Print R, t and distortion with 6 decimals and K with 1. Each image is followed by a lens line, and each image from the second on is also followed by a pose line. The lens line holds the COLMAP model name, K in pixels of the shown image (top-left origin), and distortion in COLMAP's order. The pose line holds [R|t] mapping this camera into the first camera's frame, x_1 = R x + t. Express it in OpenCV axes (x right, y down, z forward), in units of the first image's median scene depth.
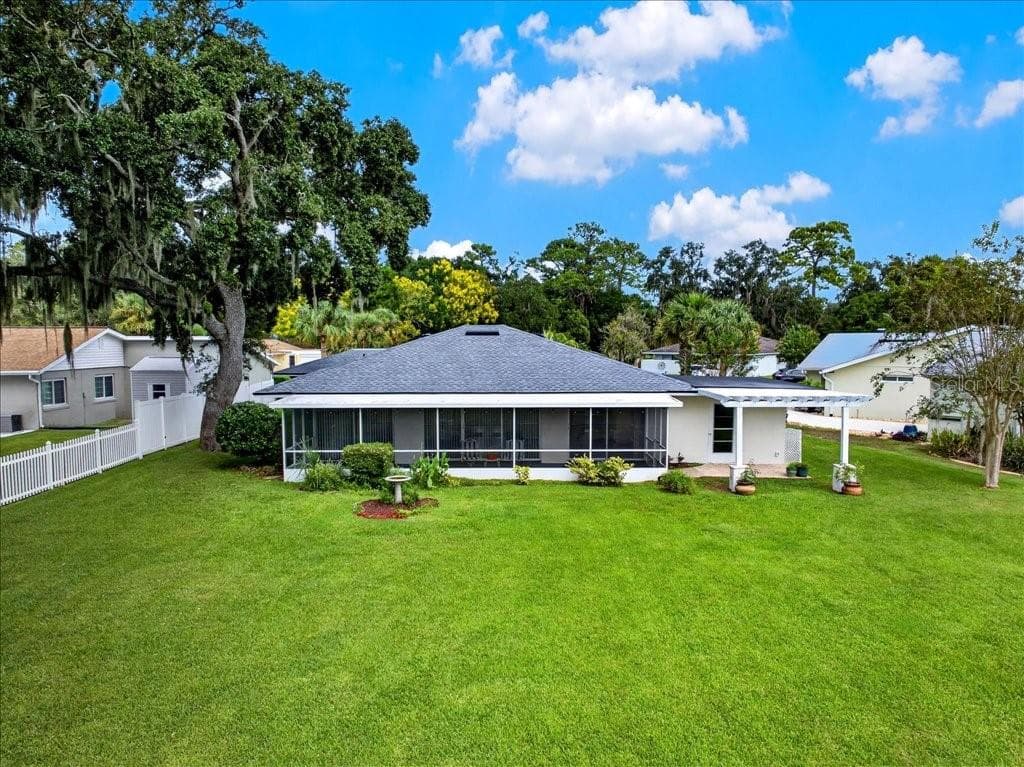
lens RADIAL K [[769.7, 0, 492.2], [0, 769.7, 382.8], [0, 0, 1]] dist [0.003682, 0.003351]
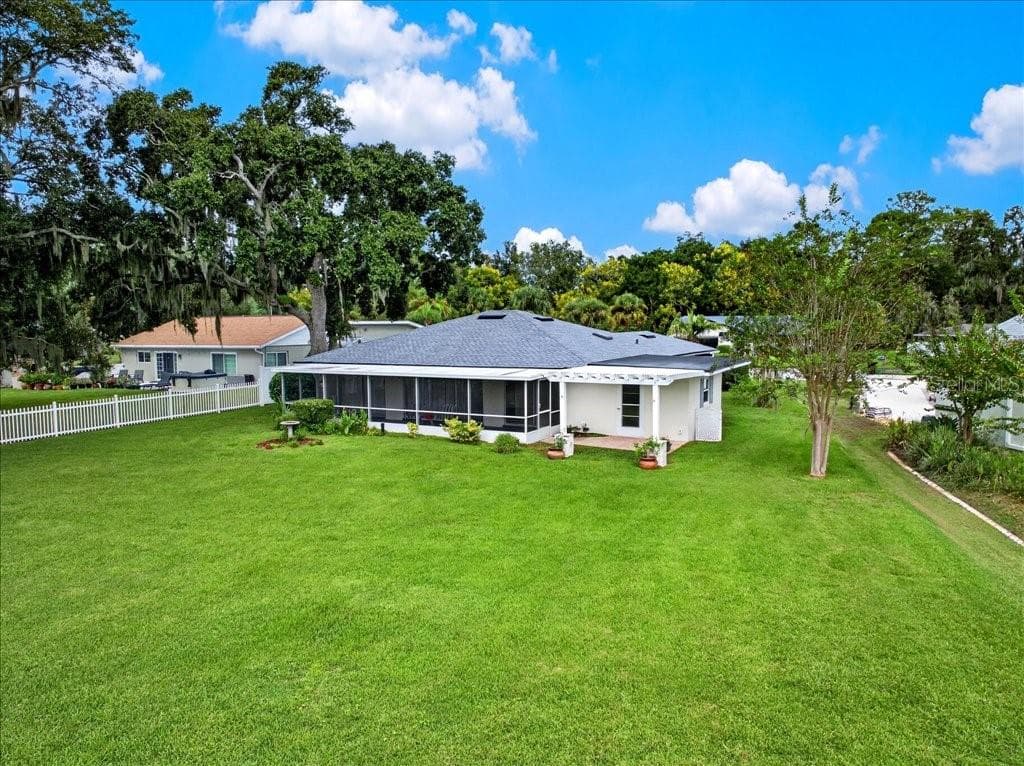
lens RADIAL K [[729.7, 0, 491.5], [0, 729.7, 364.1], [0, 0, 1]] dist [-0.002835, 0.000529]
pose [[0.866785, 0.021844, -0.498203, 0.635944], [-0.021059, 0.999752, 0.007196, 0.000263], [0.498237, 0.004254, 0.867031, 0.022327]]
